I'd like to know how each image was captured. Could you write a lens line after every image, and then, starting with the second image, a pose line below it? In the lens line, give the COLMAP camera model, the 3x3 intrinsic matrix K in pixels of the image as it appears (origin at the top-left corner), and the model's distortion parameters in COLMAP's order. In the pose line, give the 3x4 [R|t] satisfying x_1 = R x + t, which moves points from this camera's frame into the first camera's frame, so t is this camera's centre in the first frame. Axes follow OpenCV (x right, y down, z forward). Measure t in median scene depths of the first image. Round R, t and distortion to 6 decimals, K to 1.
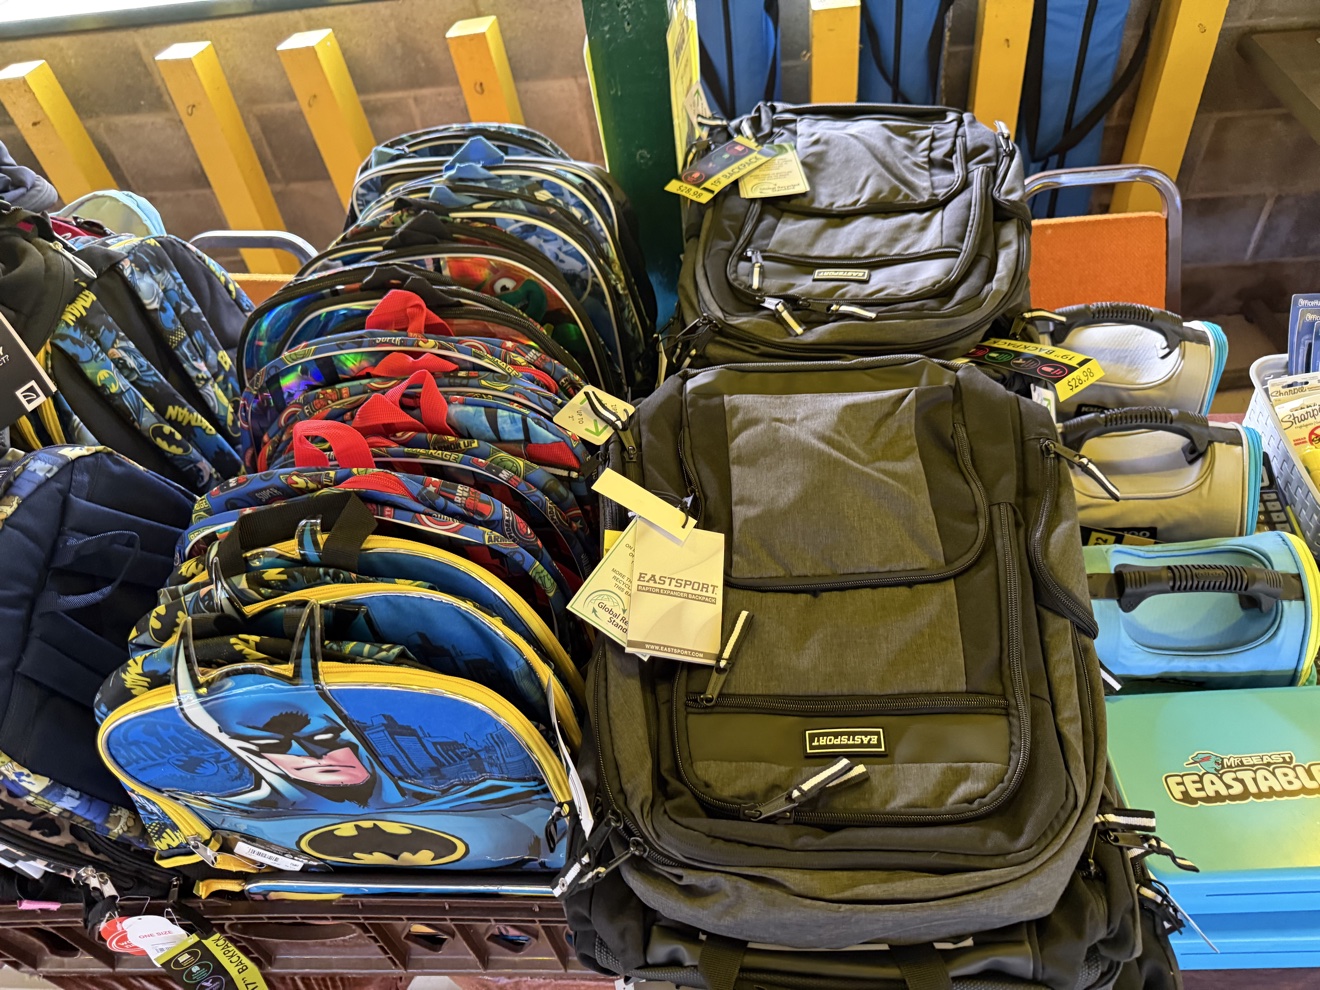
lens RADIAL K [[910.0, 0, 659.8], [0, 910.0, 515.3], [0, 0, 1]] dist [-0.000497, 0.002387]
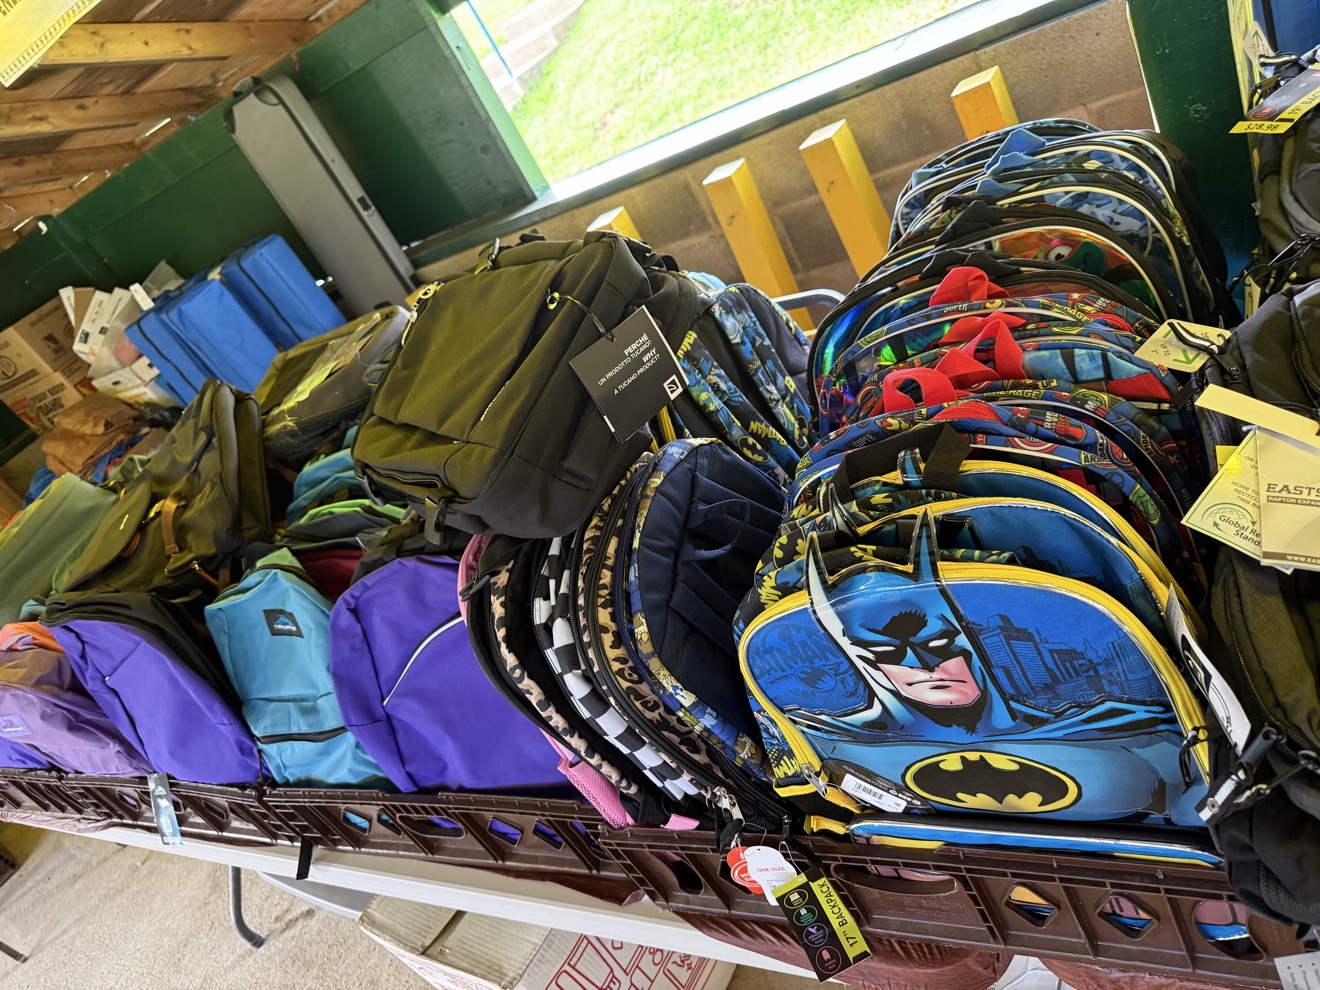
lens RADIAL K [[920.4, 0, 701.1], [0, 920.4, 495.2], [0, 0, 1]] dist [0.021072, -0.000664]
pose [[0.886476, -0.079723, -0.455856, -0.093969], [0.017017, 0.989999, -0.140046, 0.179283], [0.462461, 0.116390, 0.878967, -0.059197]]
